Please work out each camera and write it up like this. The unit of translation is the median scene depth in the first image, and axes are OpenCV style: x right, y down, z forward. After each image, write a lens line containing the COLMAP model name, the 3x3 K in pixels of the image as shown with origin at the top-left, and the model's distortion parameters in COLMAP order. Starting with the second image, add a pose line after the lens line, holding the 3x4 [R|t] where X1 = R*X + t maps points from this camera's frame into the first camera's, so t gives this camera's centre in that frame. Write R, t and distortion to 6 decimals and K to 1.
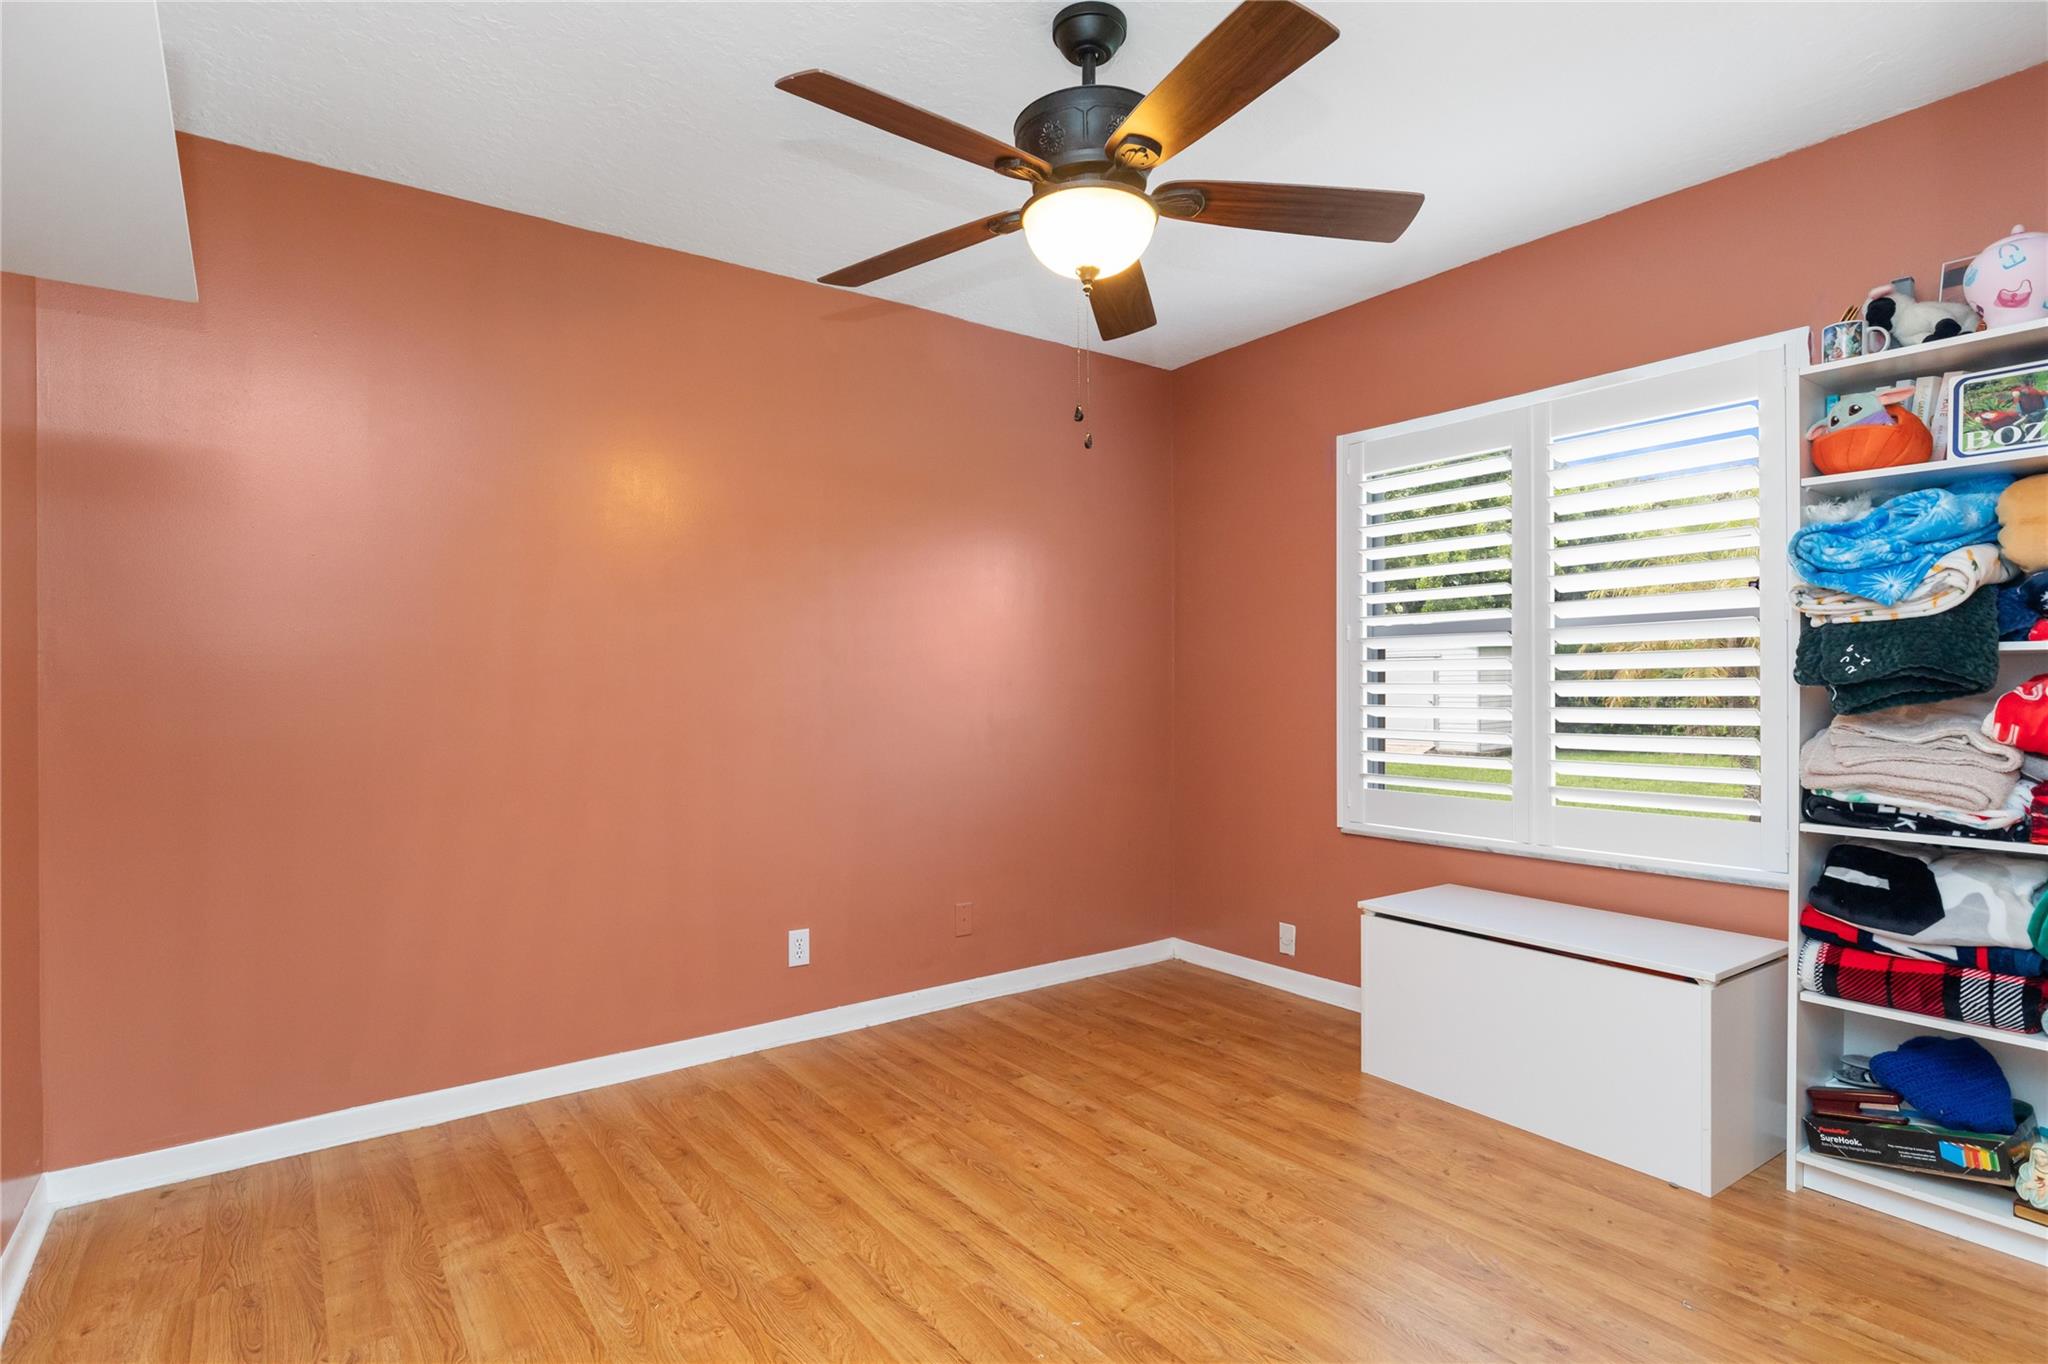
lens RADIAL K [[1063.4, 0, 1015.6], [0, 1063.4, 680.8], [0, 0, 1]] dist [0.003810, 0.001942]
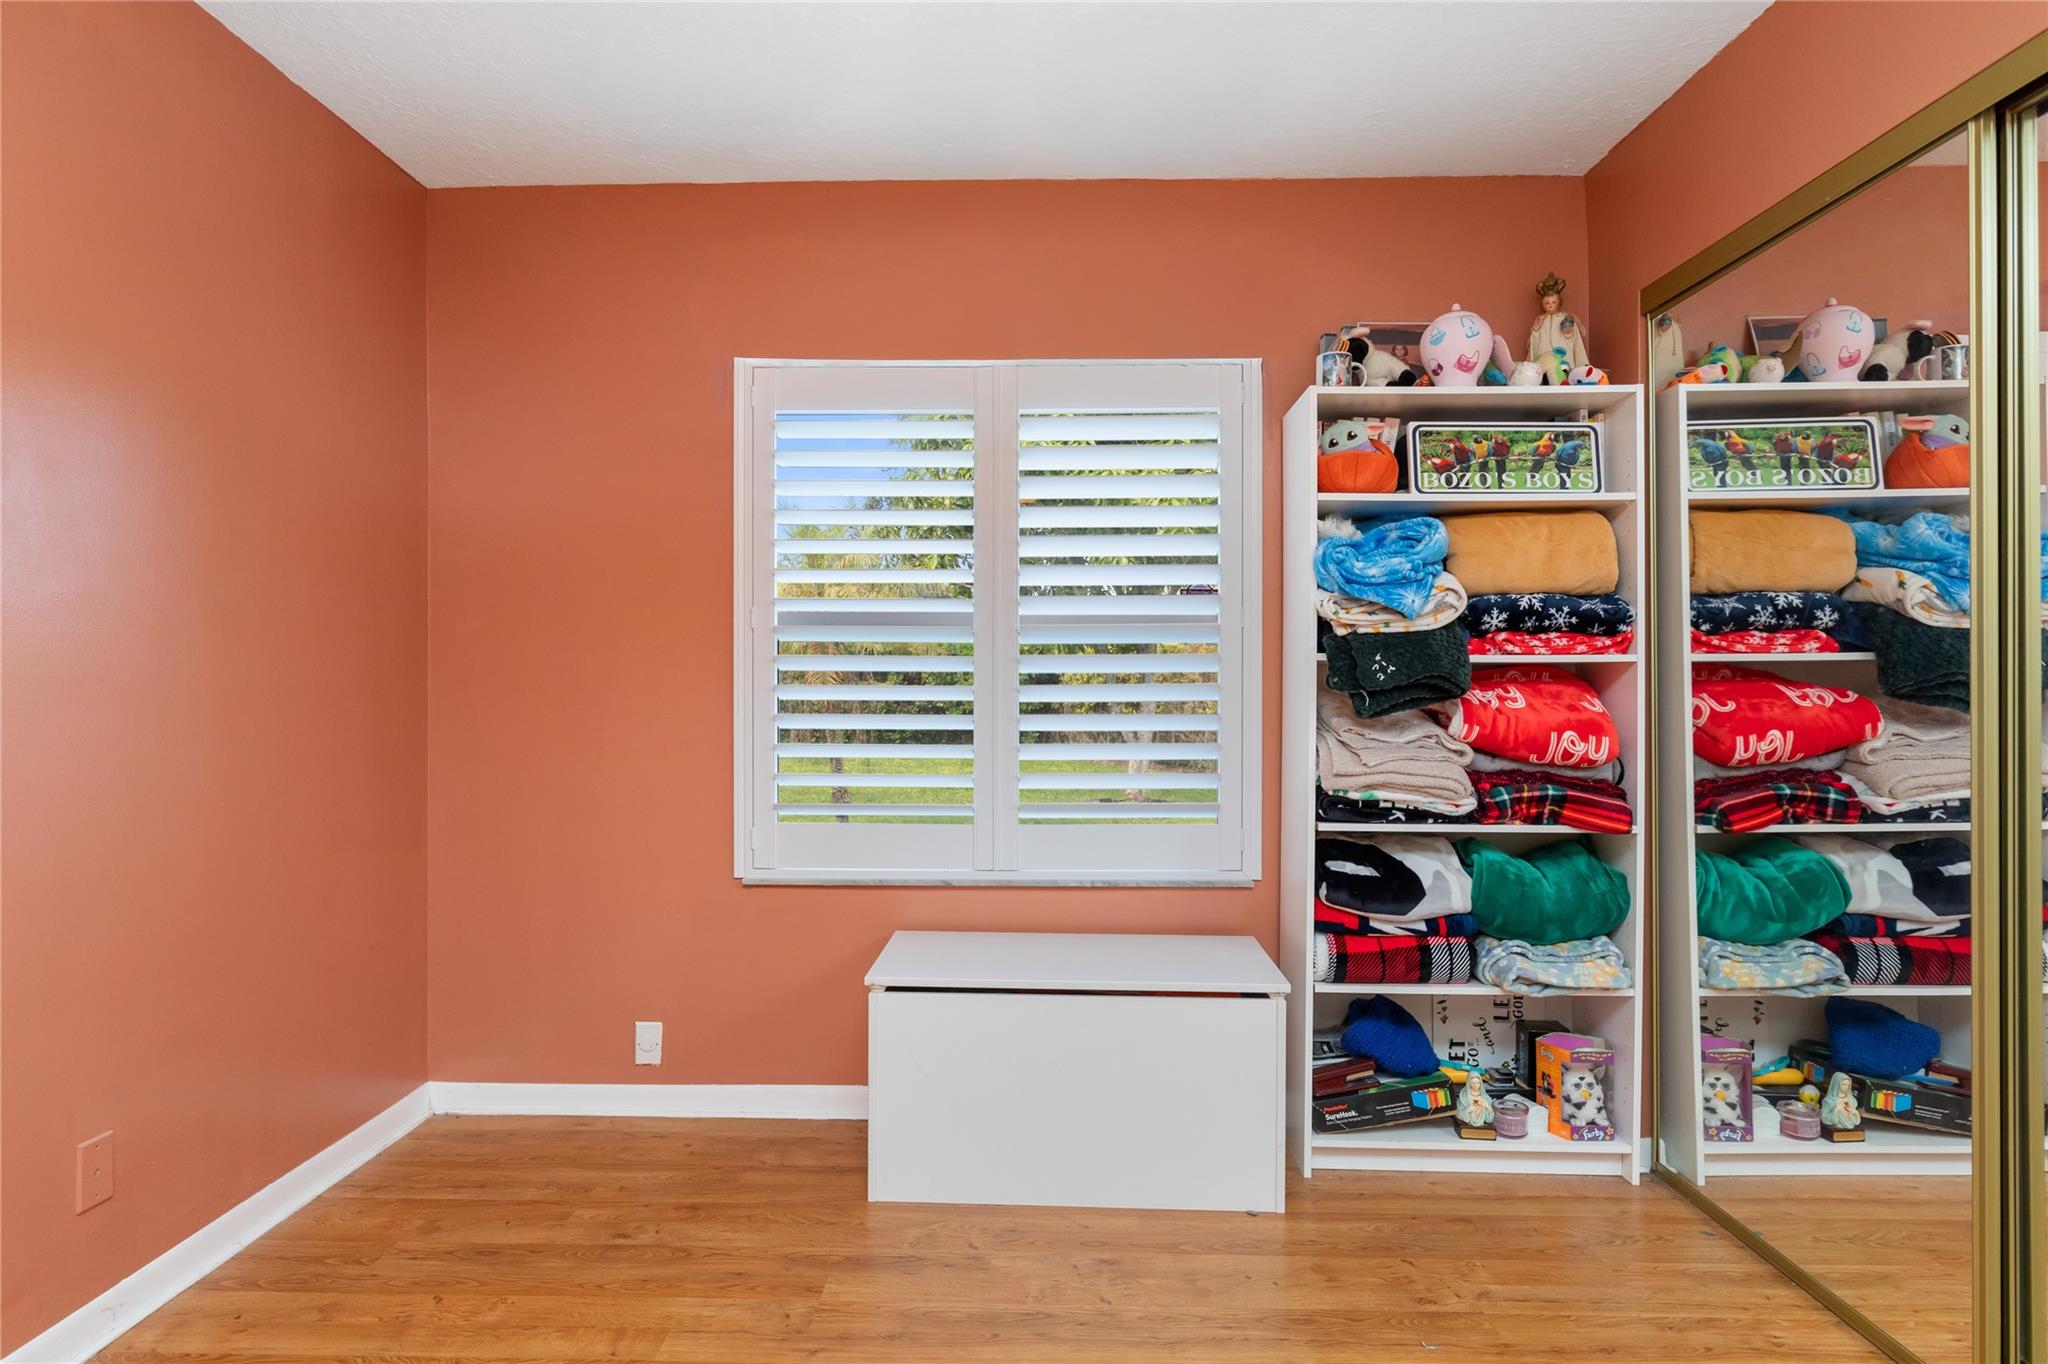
lens RADIAL K [[1118.8, 0, 1023.0], [0, 1118.8, 696.3], [0, 0, 1]] dist [0.006436, -0.000639]
pose [[0.607483, -0.000838, 0.794333, -0.314798], [-0.007527, 0.999948, 0.006811, 0.004093], [-0.794297, -0.010116, 0.607445, 0.573058]]
